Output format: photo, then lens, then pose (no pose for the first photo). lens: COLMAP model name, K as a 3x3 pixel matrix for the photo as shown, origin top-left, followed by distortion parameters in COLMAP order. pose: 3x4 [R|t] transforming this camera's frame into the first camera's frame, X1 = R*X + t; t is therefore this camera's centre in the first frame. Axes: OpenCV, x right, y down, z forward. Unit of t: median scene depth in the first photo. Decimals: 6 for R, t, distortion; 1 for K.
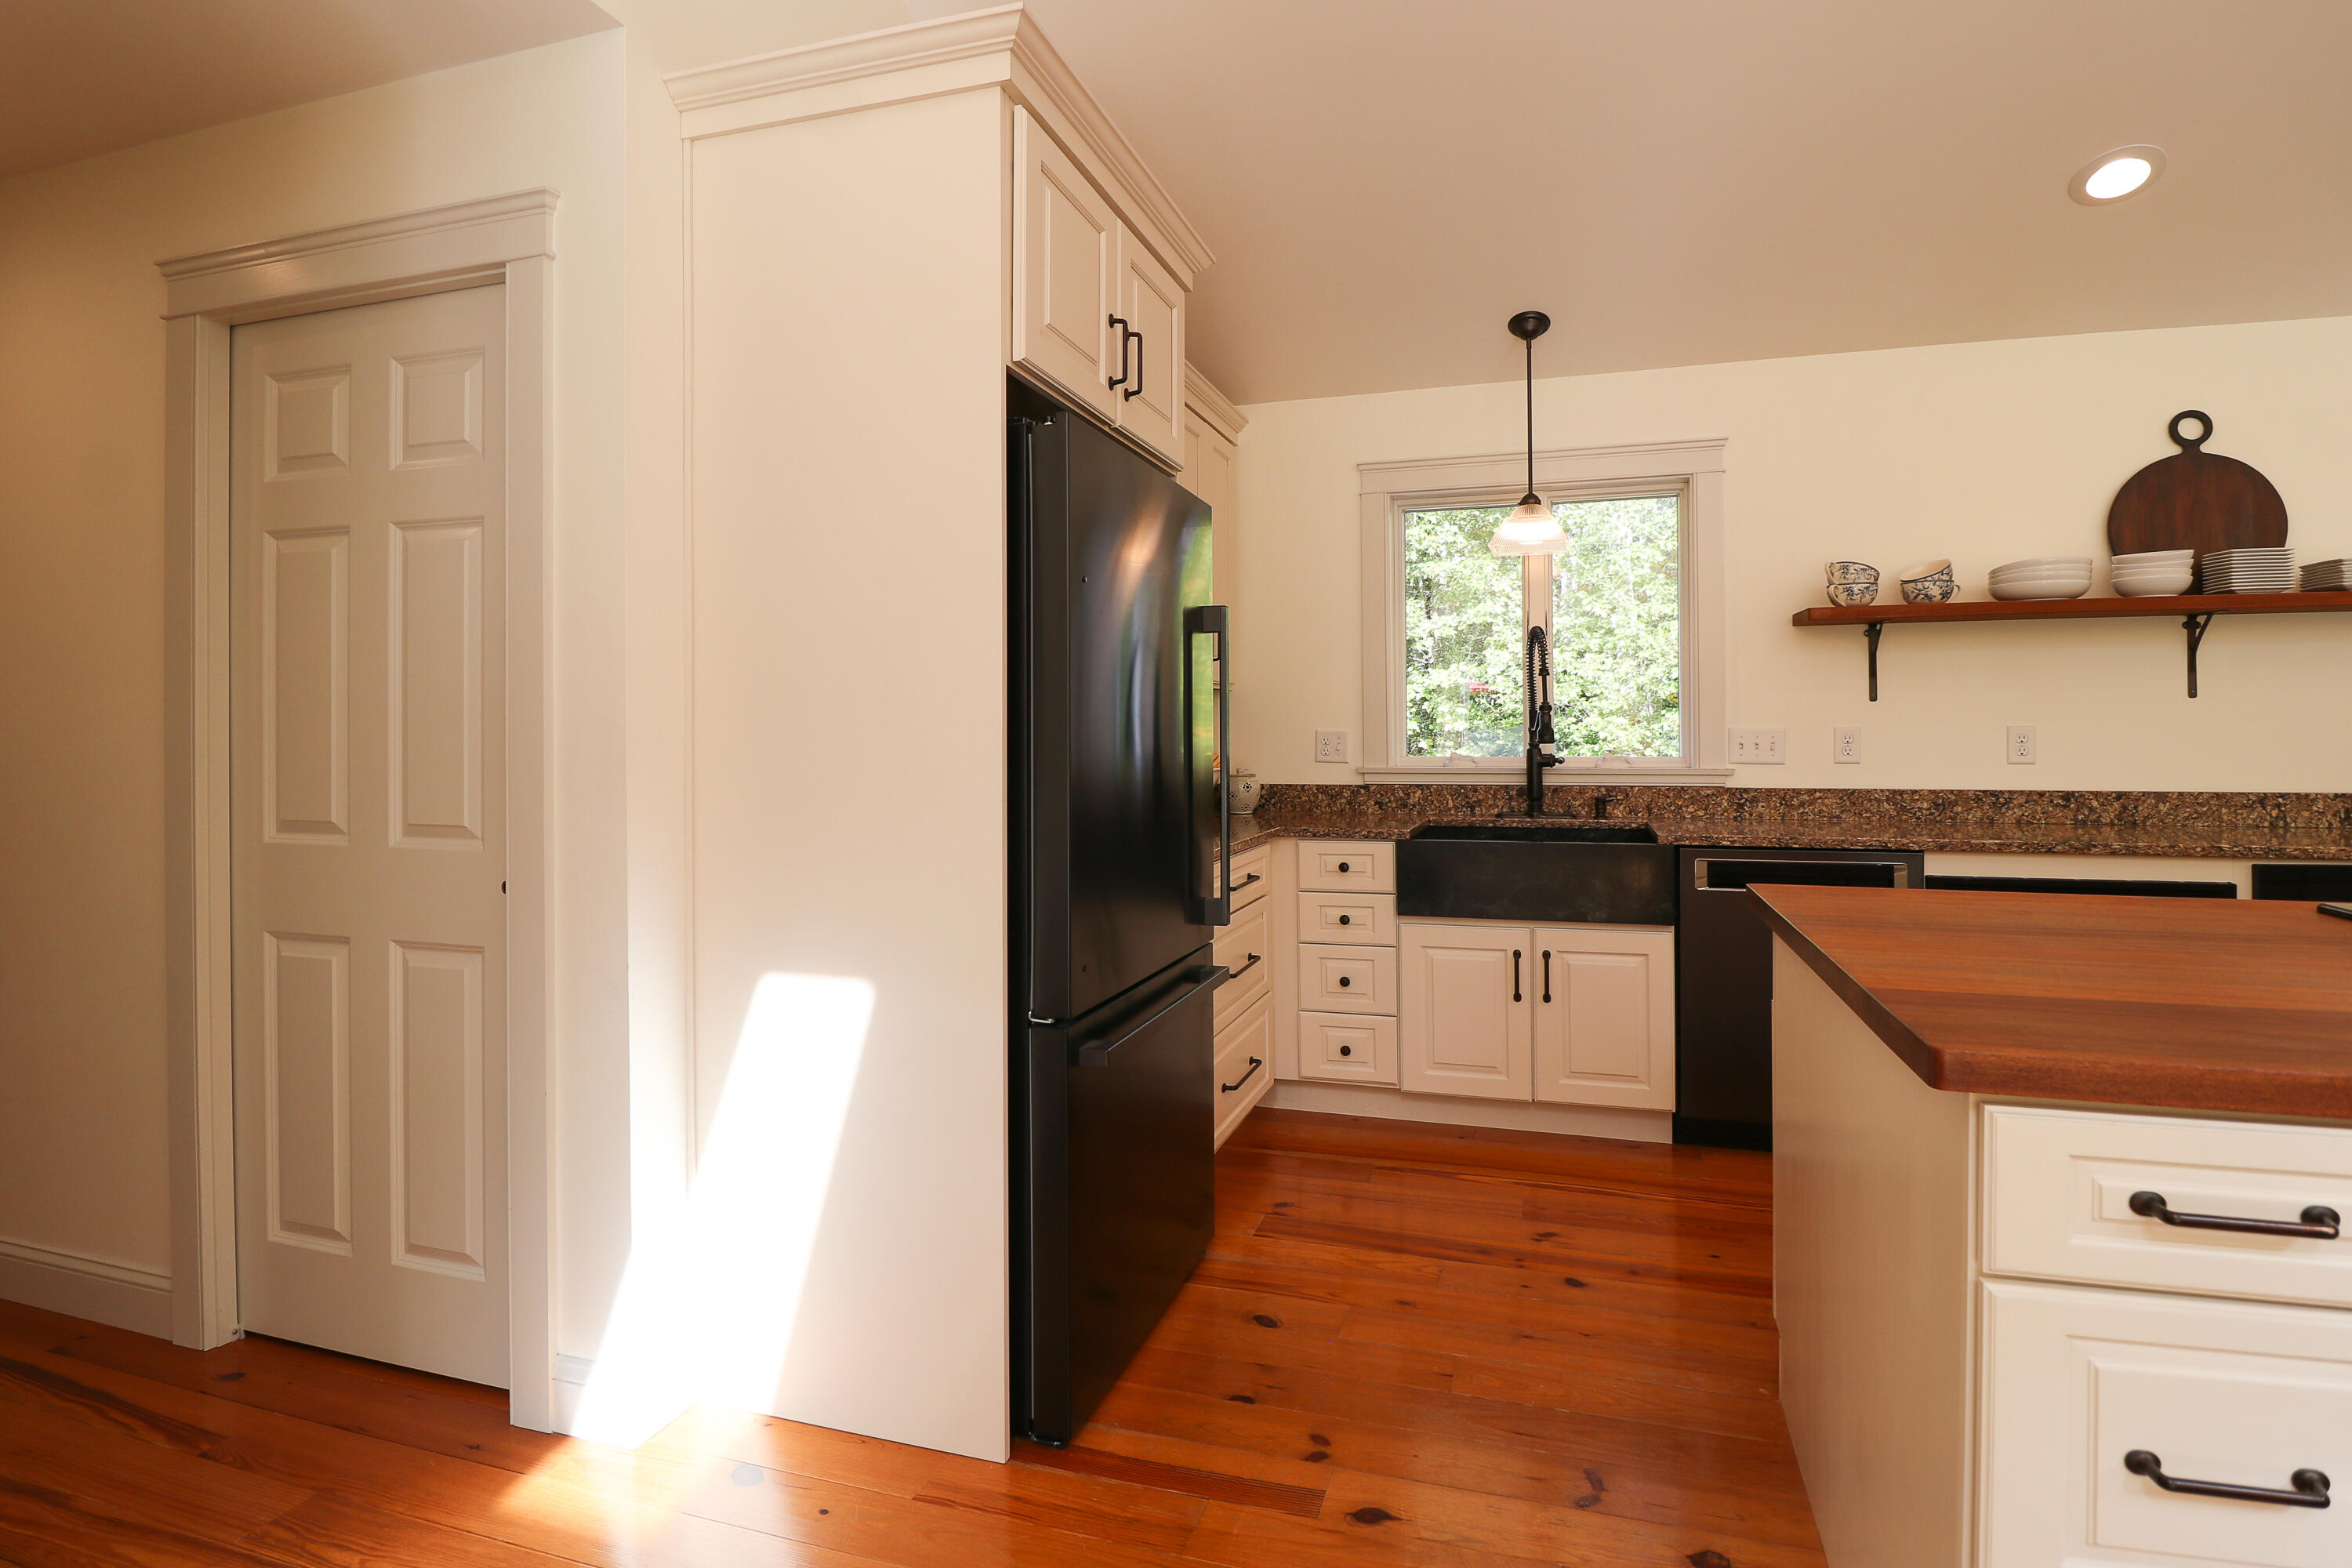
lens RADIAL K [[1117.4, 0, 1257.4], [0, 1117.4, 726.7], [0, 0, 1]] dist [0.001854, -0.012205]
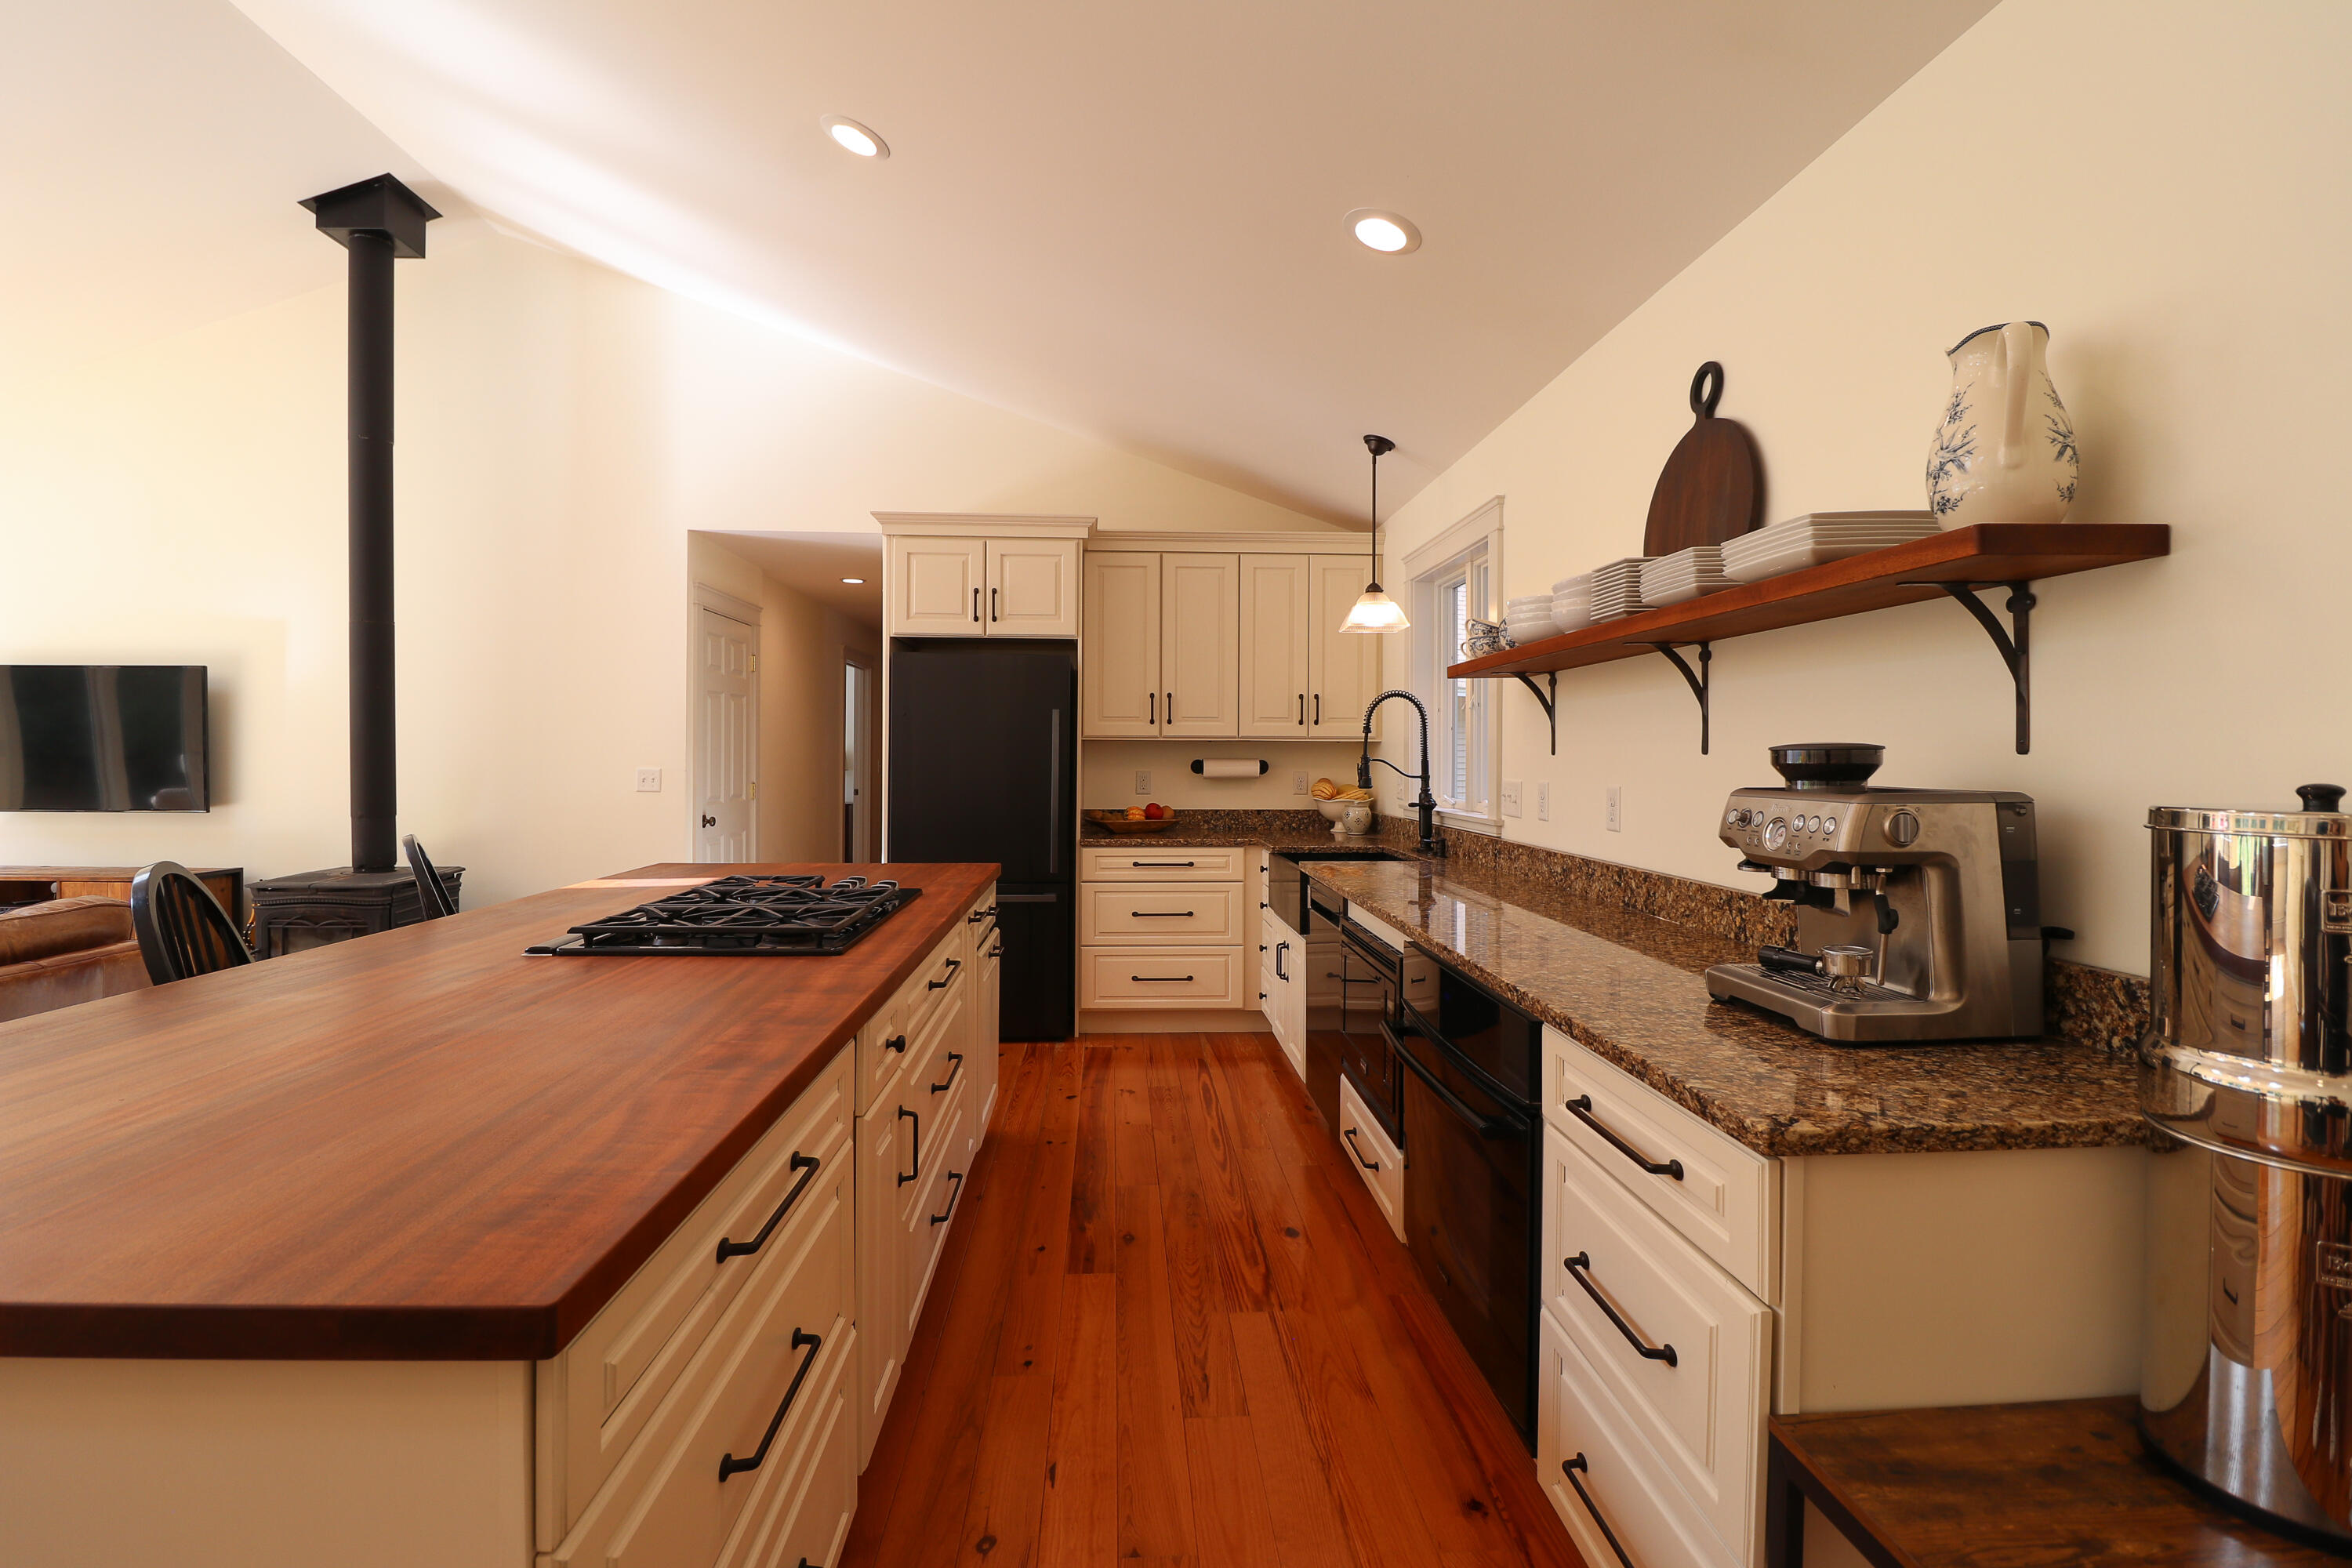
lens RADIAL K [[1096.7, 0, 1165.3], [0, 1096.7, 762.0], [0, 0, 1]] dist [0.005050, -0.013848]
pose [[0.325477, 0.010556, -0.945491, 1.395458], [-0.003942, 0.999944, 0.009807, -0.026377], [0.945542, 0.000535, 0.325500, 0.418388]]
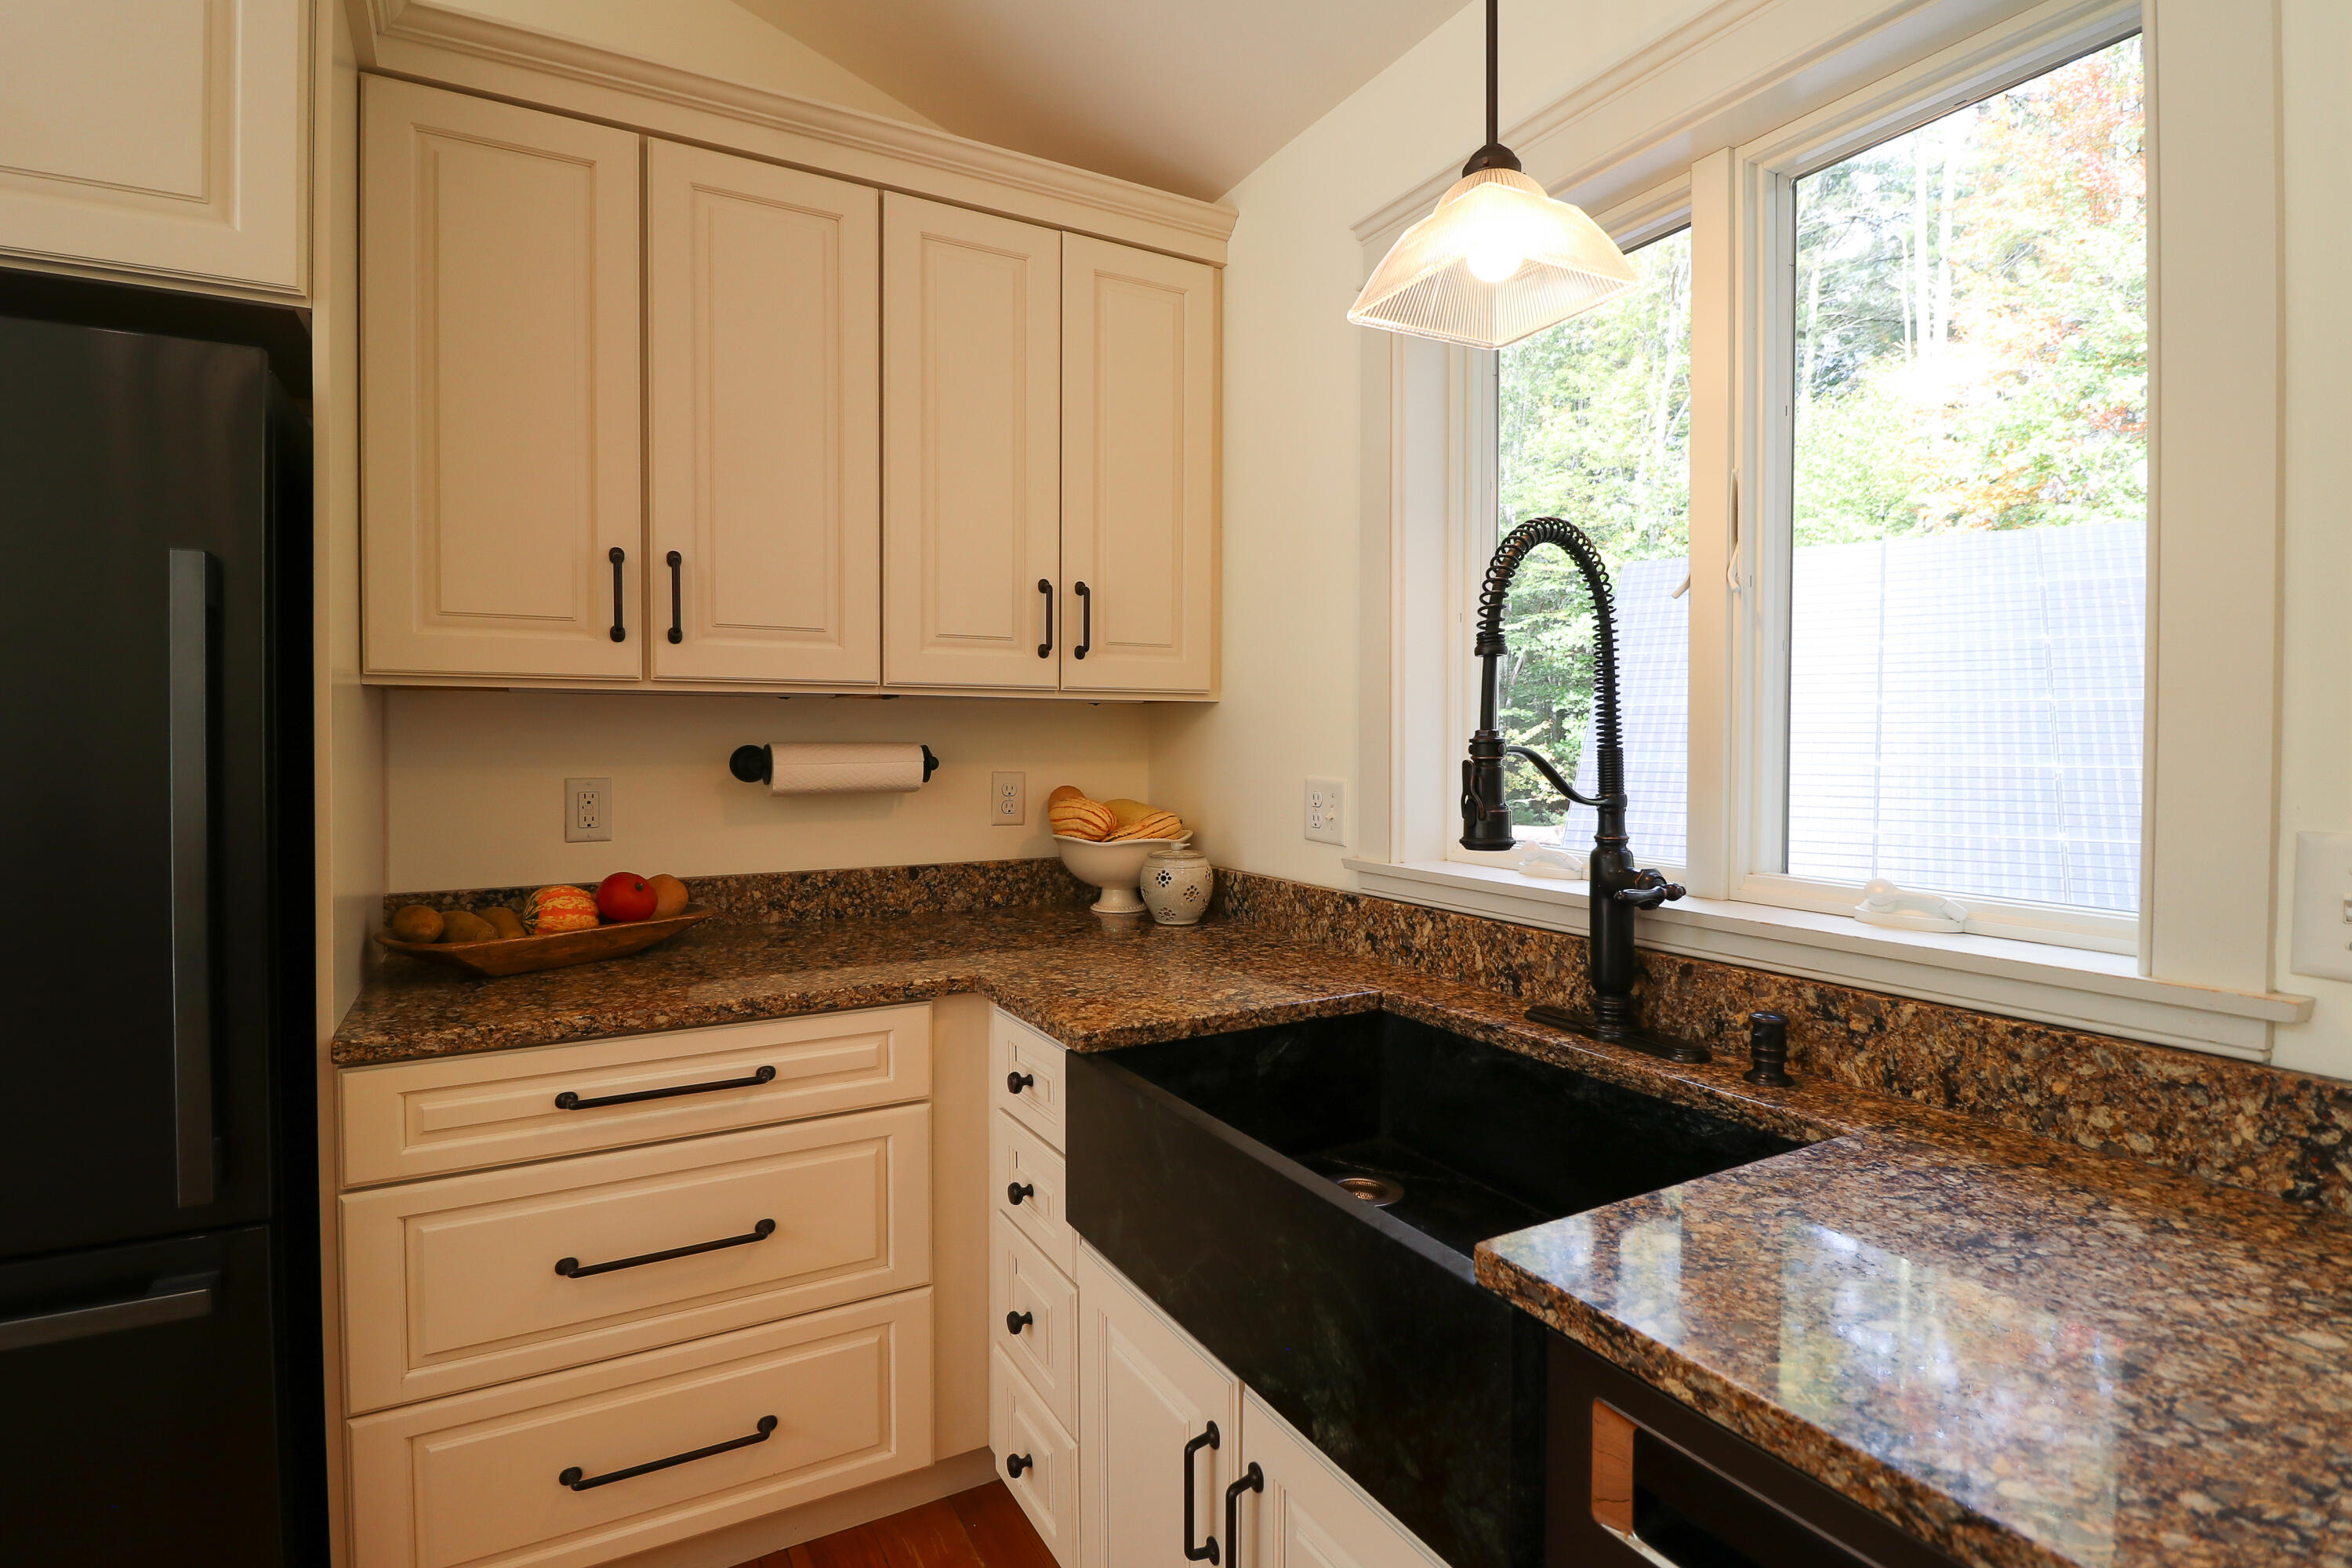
lens RADIAL K [[1102.0, 0, 1169.1], [0, 1102.0, 756.8], [0, 0, 1]] dist [0.001100, -0.013632]
pose [[0.720800, 0.017253, -0.692928, 0.447458], [-0.002873, 0.999756, 0.021904, -0.022123], [0.693137, -0.013797, 0.720674, 0.715329]]
